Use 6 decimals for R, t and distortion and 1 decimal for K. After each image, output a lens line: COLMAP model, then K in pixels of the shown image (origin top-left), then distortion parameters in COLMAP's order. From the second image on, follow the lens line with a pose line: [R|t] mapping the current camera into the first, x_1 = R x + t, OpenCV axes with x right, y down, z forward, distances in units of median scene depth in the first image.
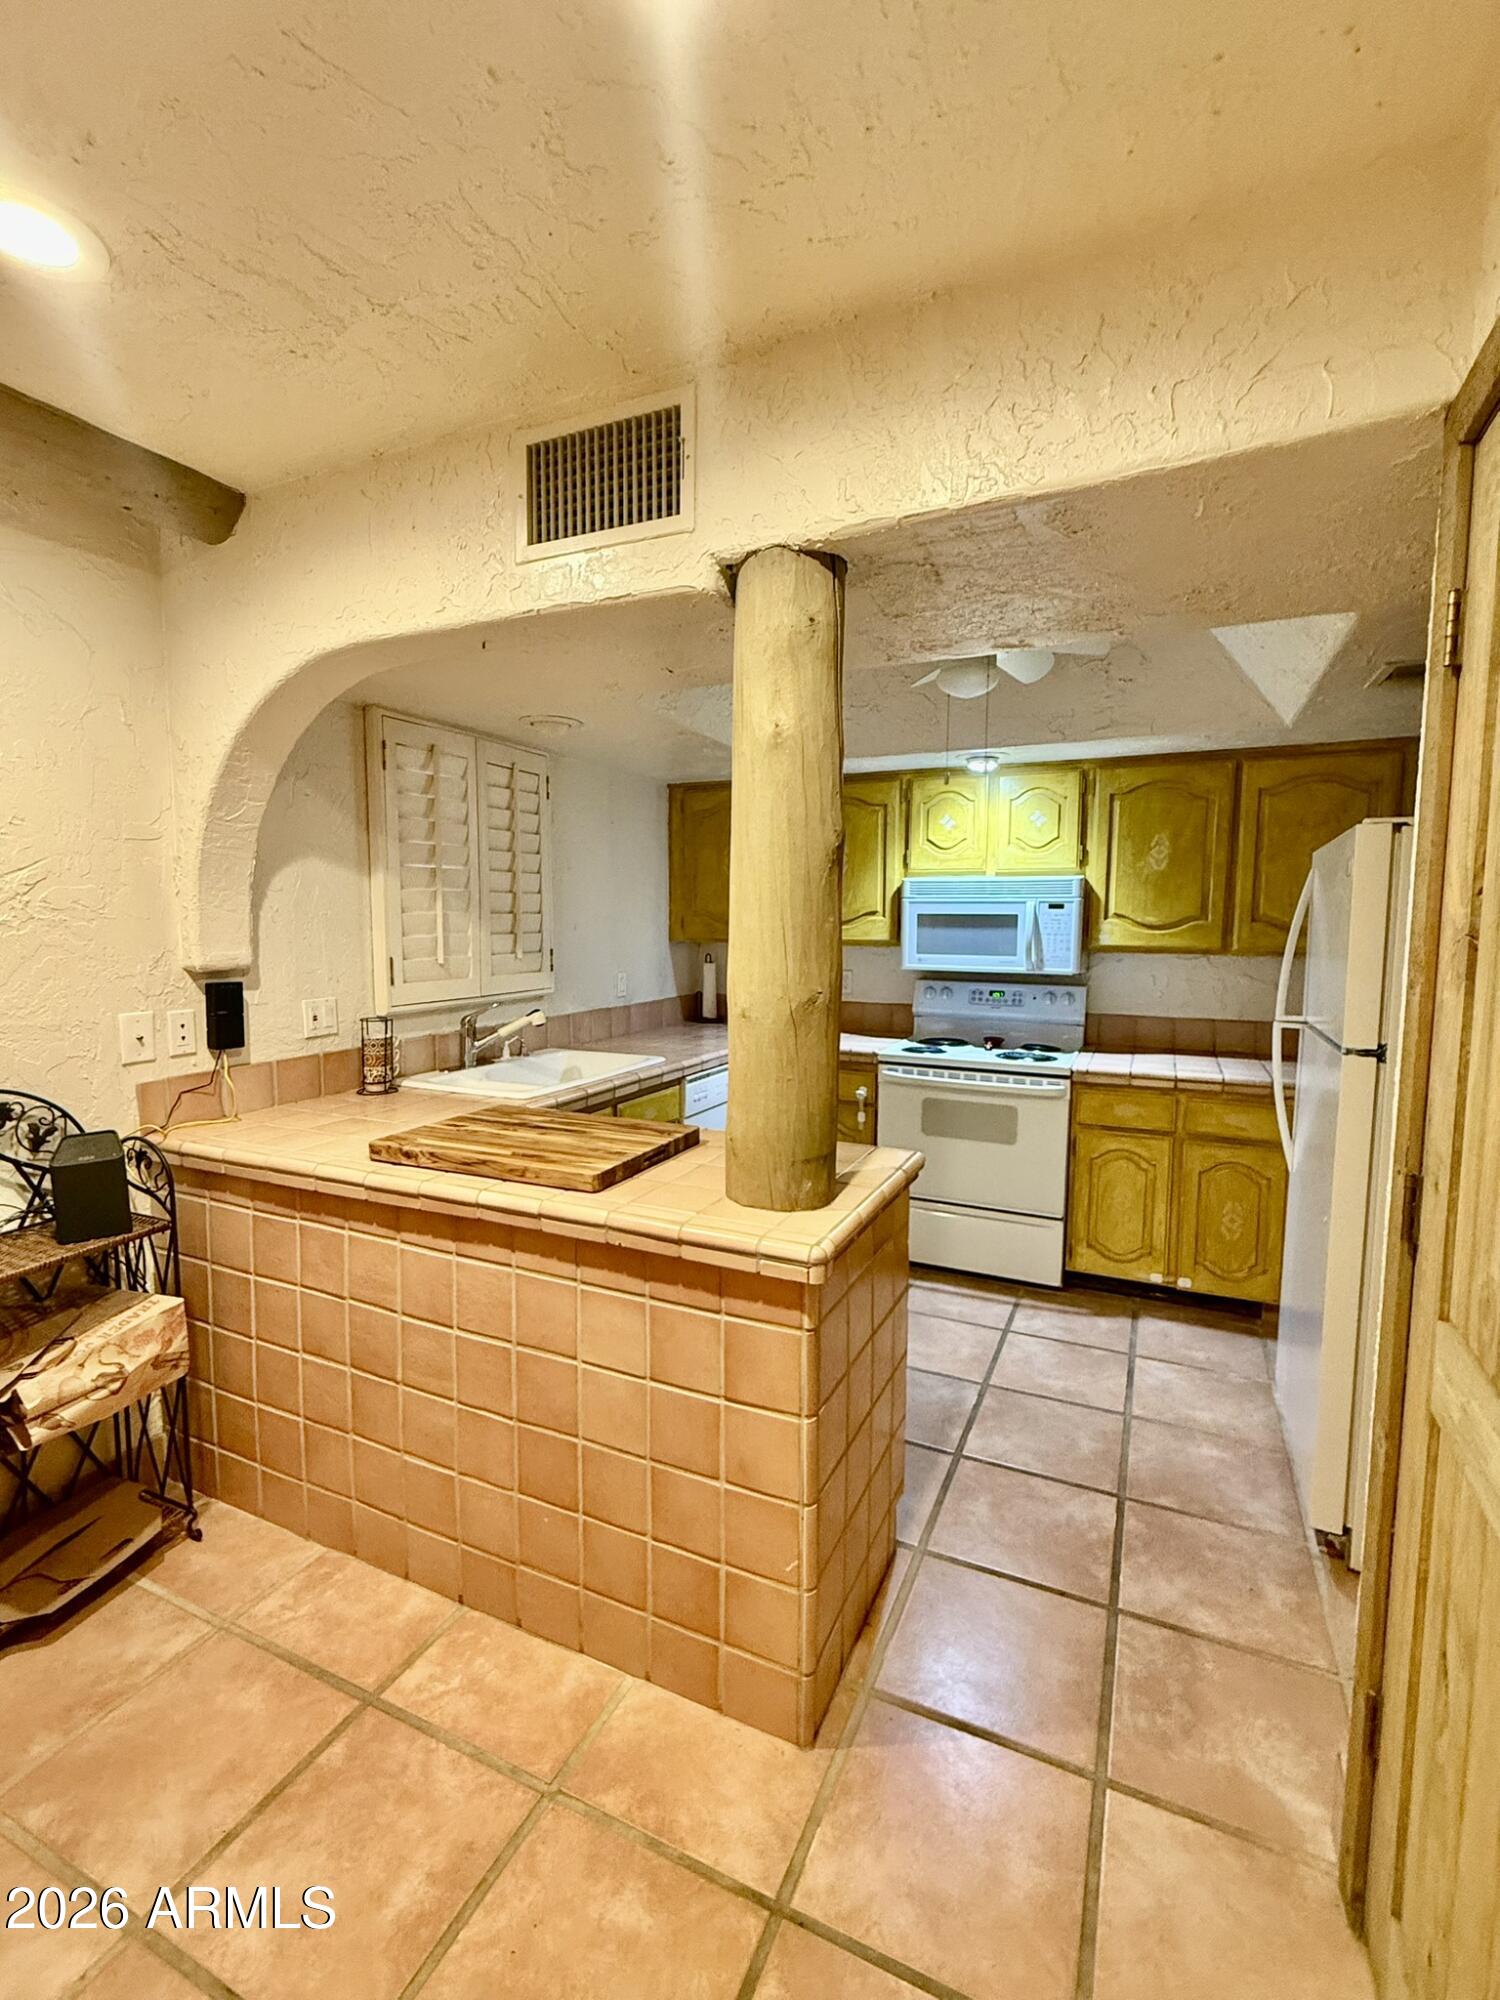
lens RADIAL K [[863.0, 0, 757.5], [0, 863.0, 992.3], [0, 0, 1]] dist [-0.001659, 0.000517]
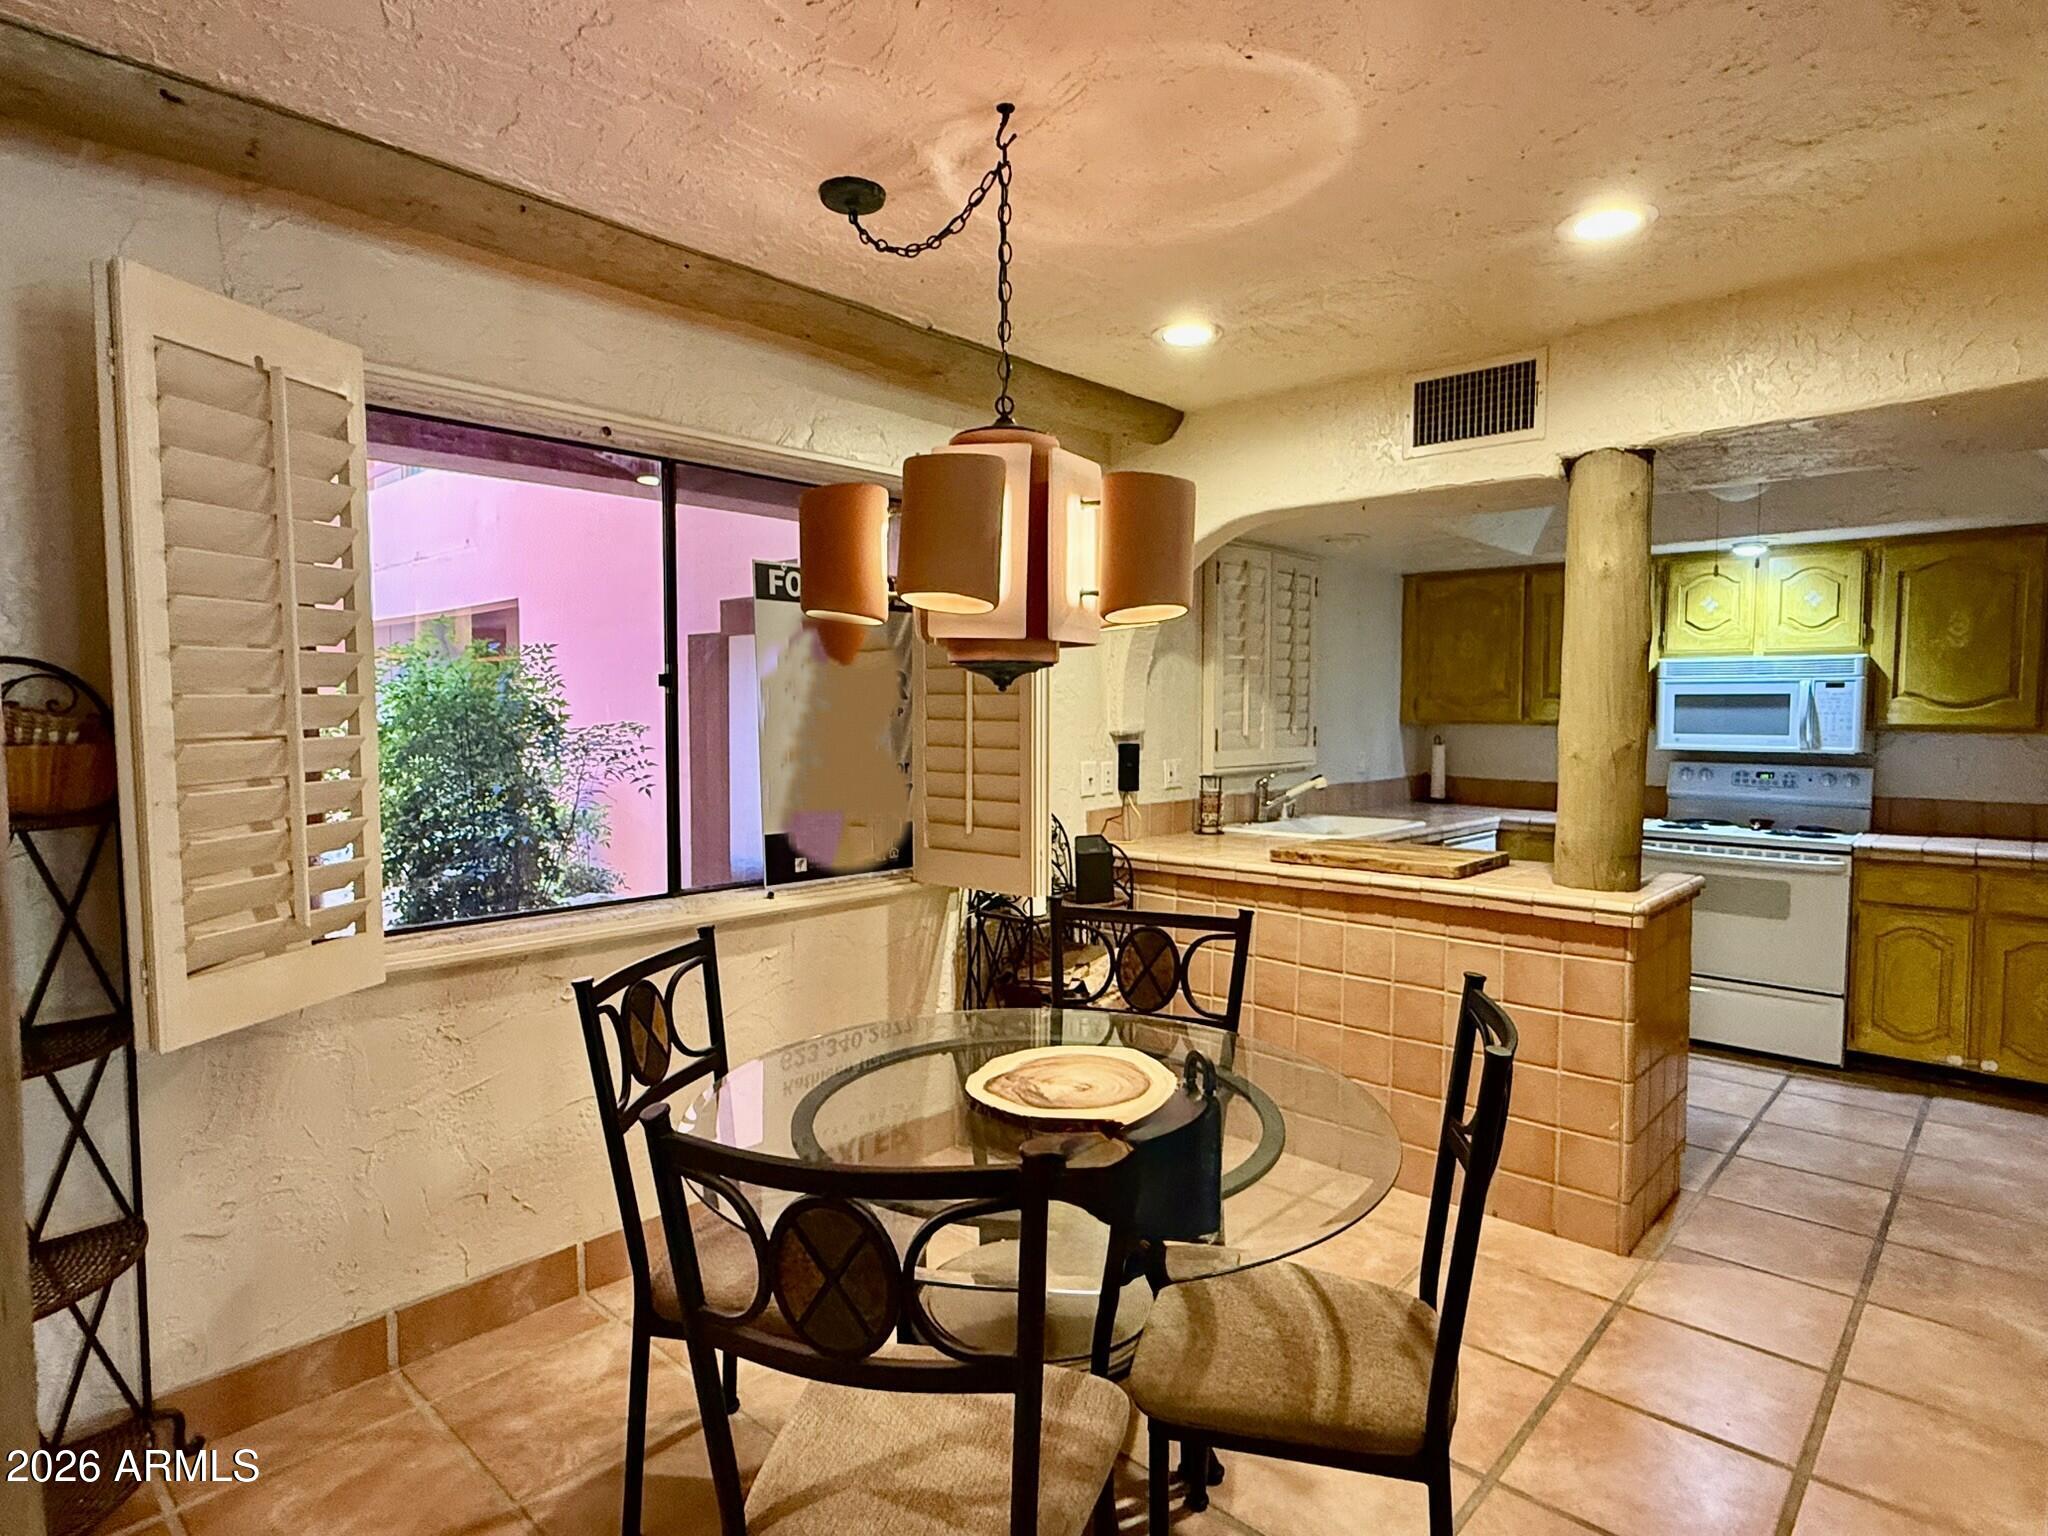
lens RADIAL K [[1091.1, 0, 1036.8], [0, 1091.1, 762.5], [0, 0, 1]] dist [0.005108, -0.001452]
pose [[0.952338, 0.011523, -0.304826, -0.178548], [-0.023528, 0.999084, -0.035740, 0.068904], [0.304135, 0.041208, 0.951737, -0.585497]]
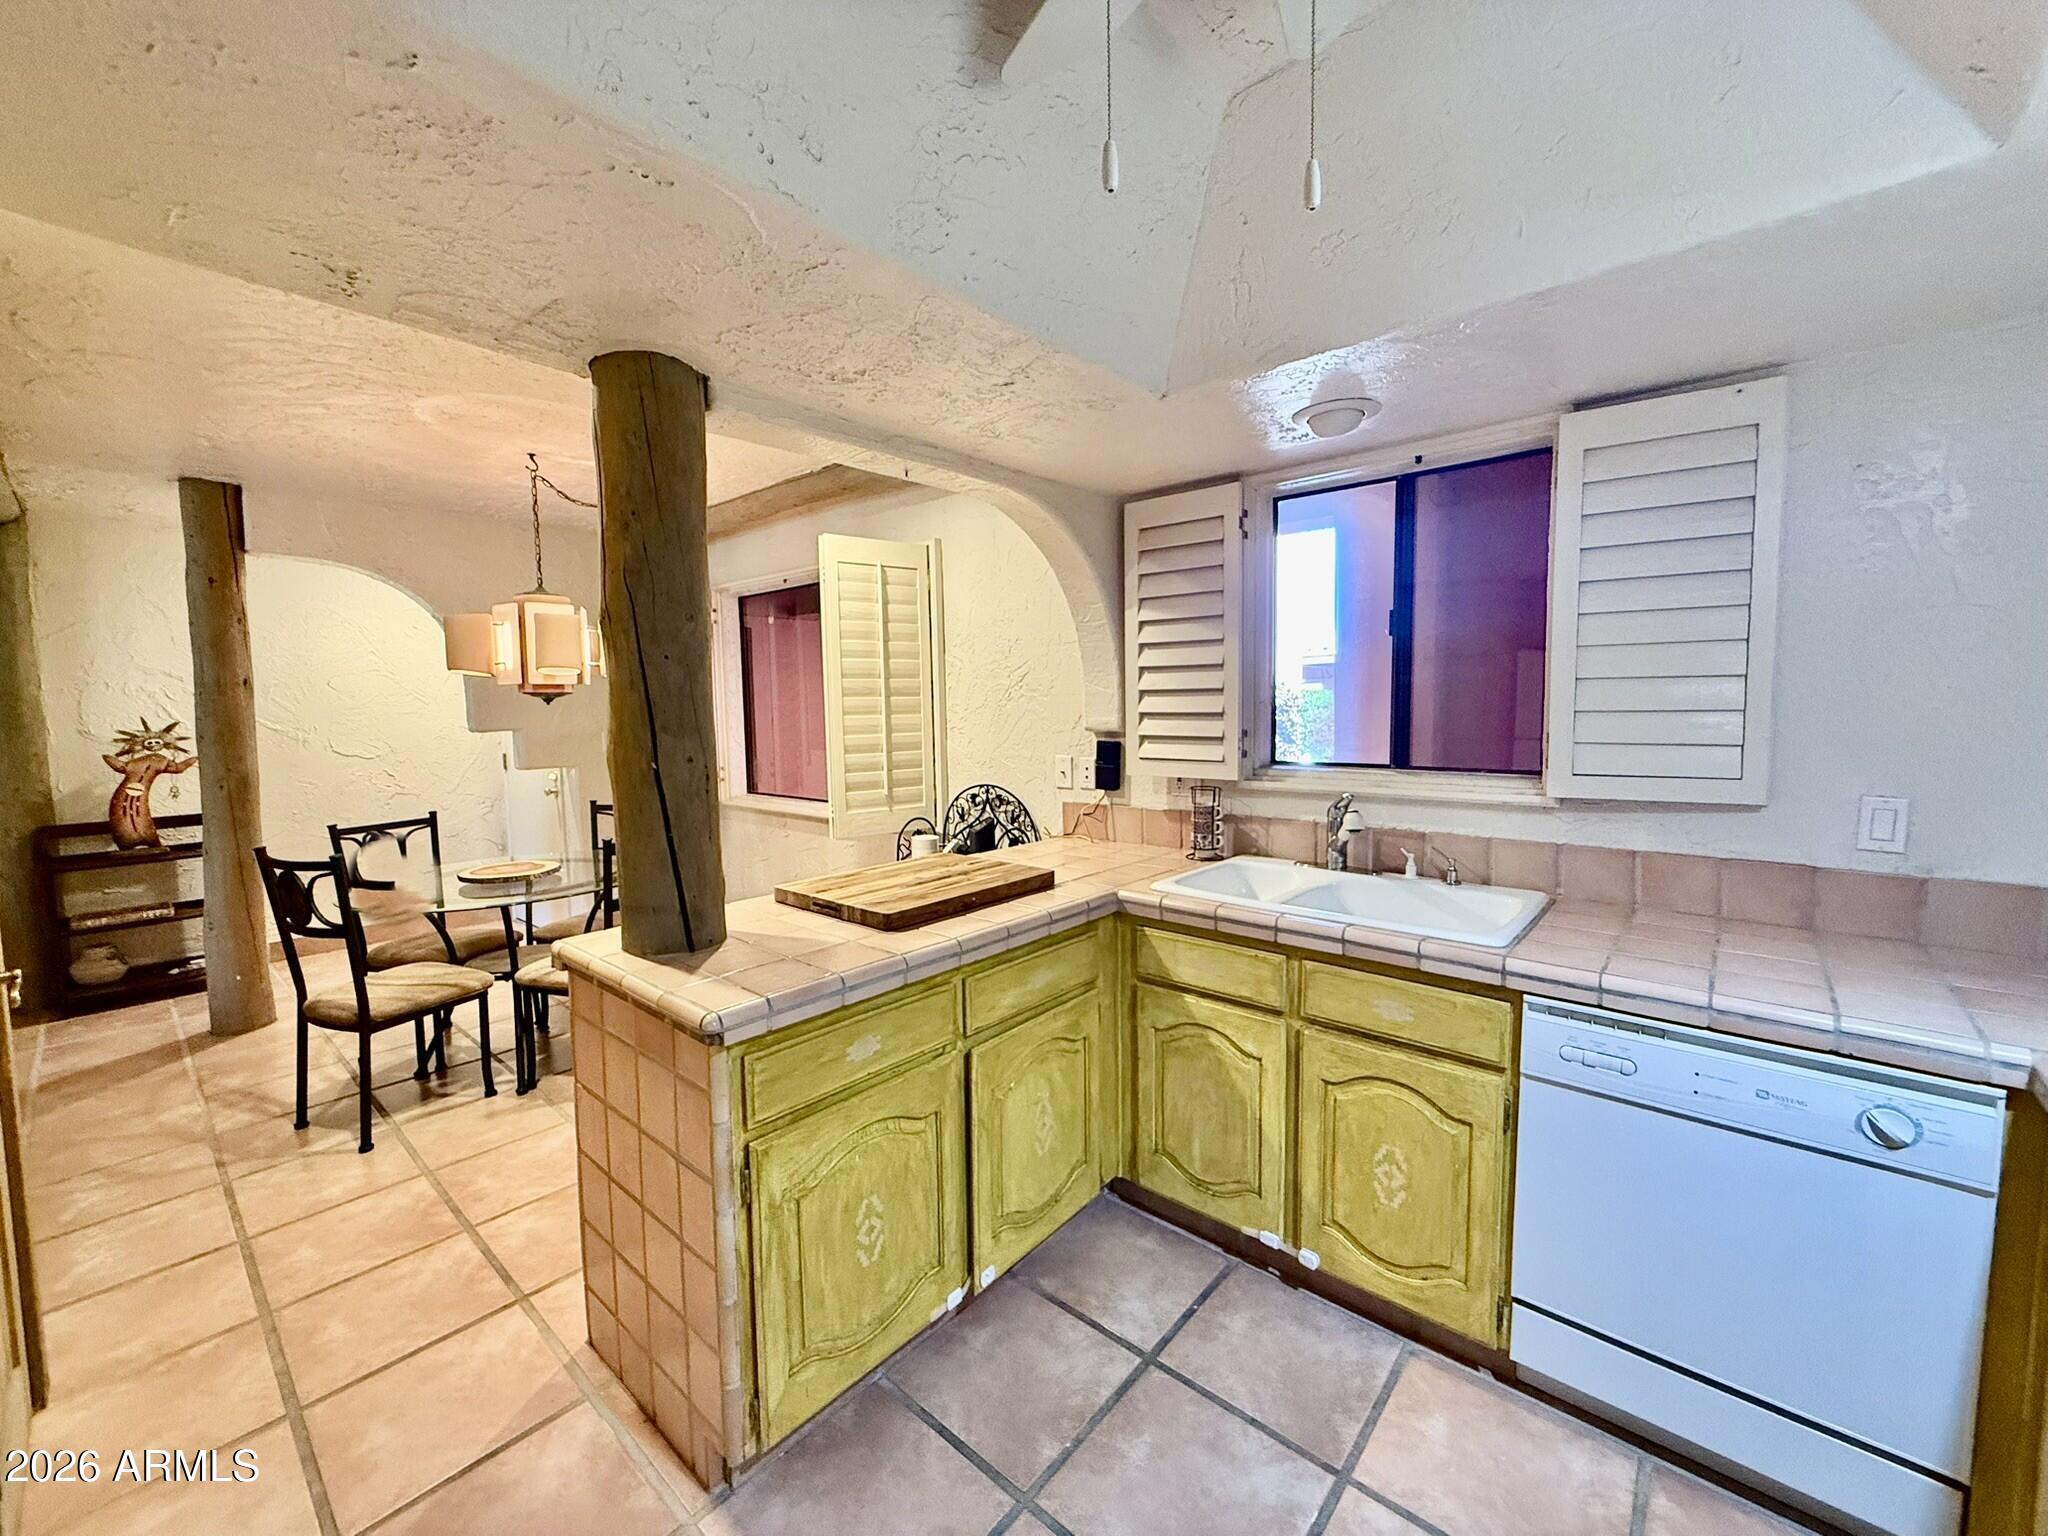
lens RADIAL K [[824.6, 0, 1022.7], [0, 824.6, 763.0], [0, 0, 1]] dist [-0.001637, -0.000055]
pose [[-0.276103, 0.068892, -0.958656, 0.523767], [-0.070786, 0.993261, 0.091766, -0.068162], [0.958518, 0.093196, -0.269366, 0.983903]]
